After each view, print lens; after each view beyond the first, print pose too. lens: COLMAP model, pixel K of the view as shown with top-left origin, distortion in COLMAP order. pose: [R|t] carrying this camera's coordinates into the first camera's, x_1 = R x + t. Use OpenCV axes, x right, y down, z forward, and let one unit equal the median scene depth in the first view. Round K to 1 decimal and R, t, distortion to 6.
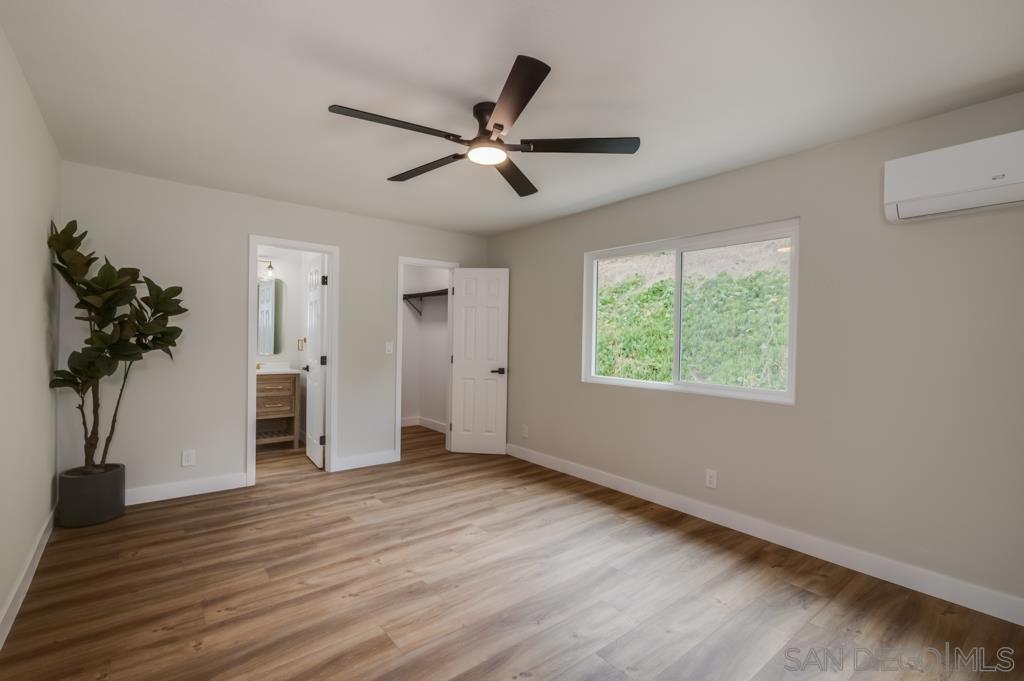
lens RADIAL K [[468.3, 0, 494.3], [0, 468.3, 336.0], [0, 0, 1]] dist [0.001740, -0.000229]
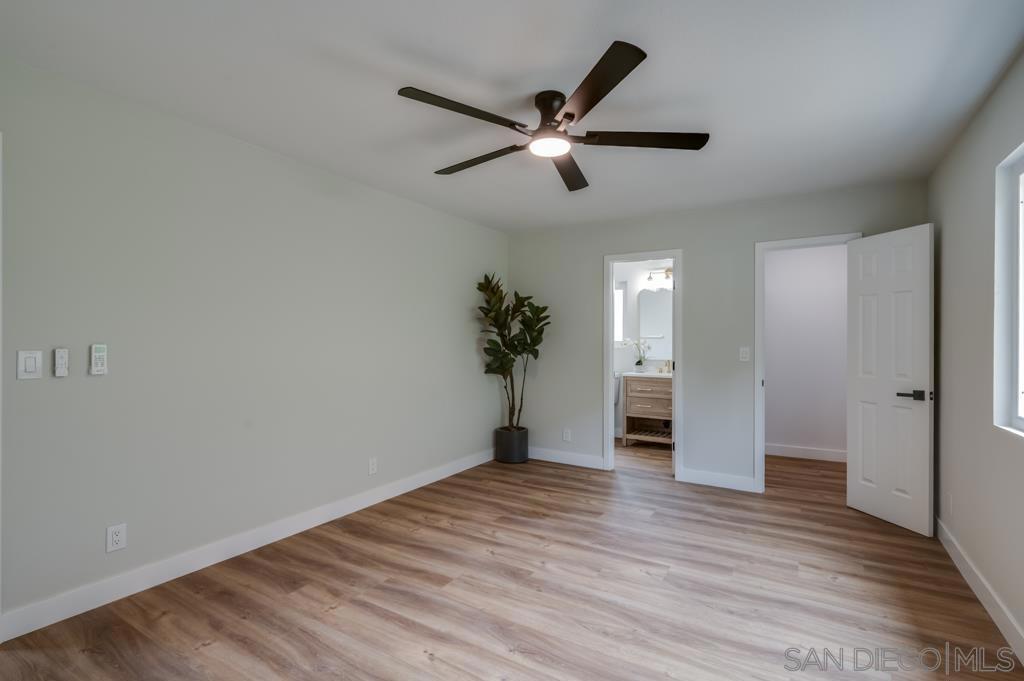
lens RADIAL K [[468.3, 0, 494.3], [0, 468.3, 336.0], [0, 0, 1]] dist [0.001740, -0.000229]
pose [[0.343056, -0.023438, -0.939022, 0.612556], [0.006714, 0.999724, -0.022500, 0.011663], [0.939291, 0.001414, 0.343119, 0.417491]]
